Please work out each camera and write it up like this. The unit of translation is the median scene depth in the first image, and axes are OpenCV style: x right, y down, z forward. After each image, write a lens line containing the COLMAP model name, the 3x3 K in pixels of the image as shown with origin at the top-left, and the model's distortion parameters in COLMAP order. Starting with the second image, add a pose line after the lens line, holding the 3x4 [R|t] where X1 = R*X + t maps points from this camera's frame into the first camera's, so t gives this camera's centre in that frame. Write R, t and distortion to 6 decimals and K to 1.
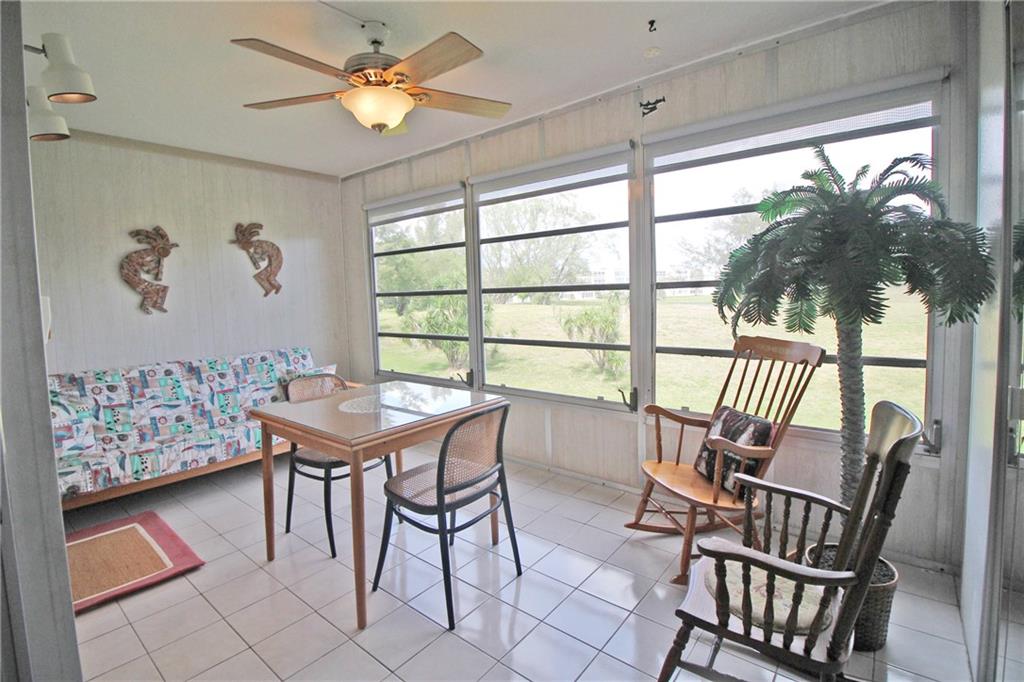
lens RADIAL K [[476.5, 0, 512.6], [0, 476.5, 321.6], [0, 0, 1]] dist [0.002229, -0.013848]
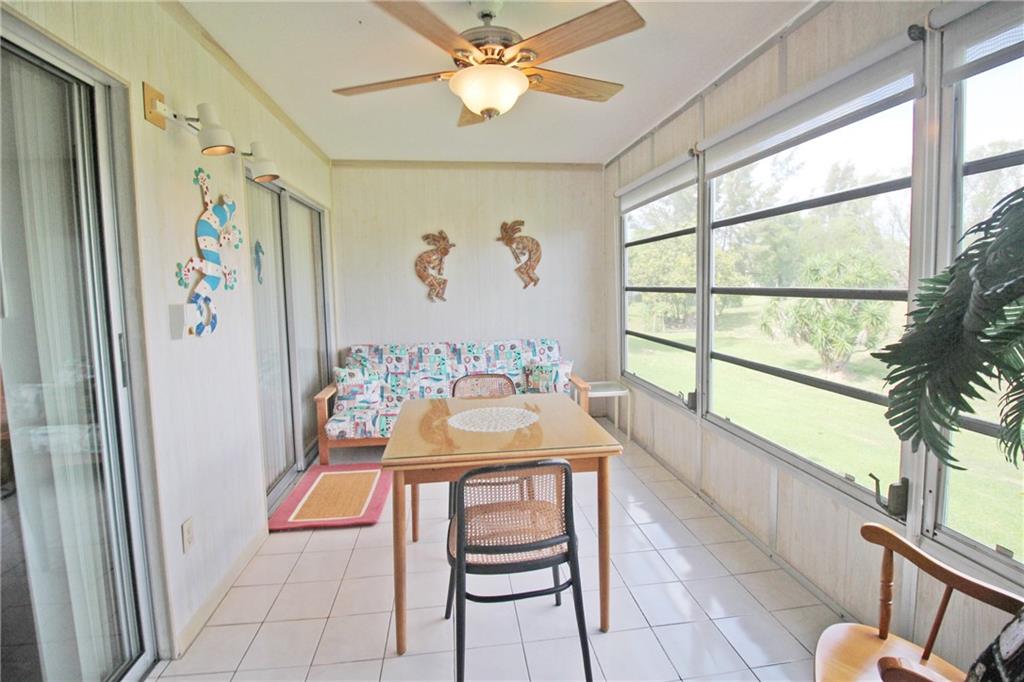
lens RADIAL K [[476.5, 0, 512.6], [0, 476.5, 321.6], [0, 0, 1]] dist [0.002229, -0.013848]
pose [[0.730751, 0.071676, -0.678871, 0.229882], [-0.045599, 0.997377, 0.056221, -0.044514], [0.681119, -0.010127, 0.732102, 0.229509]]
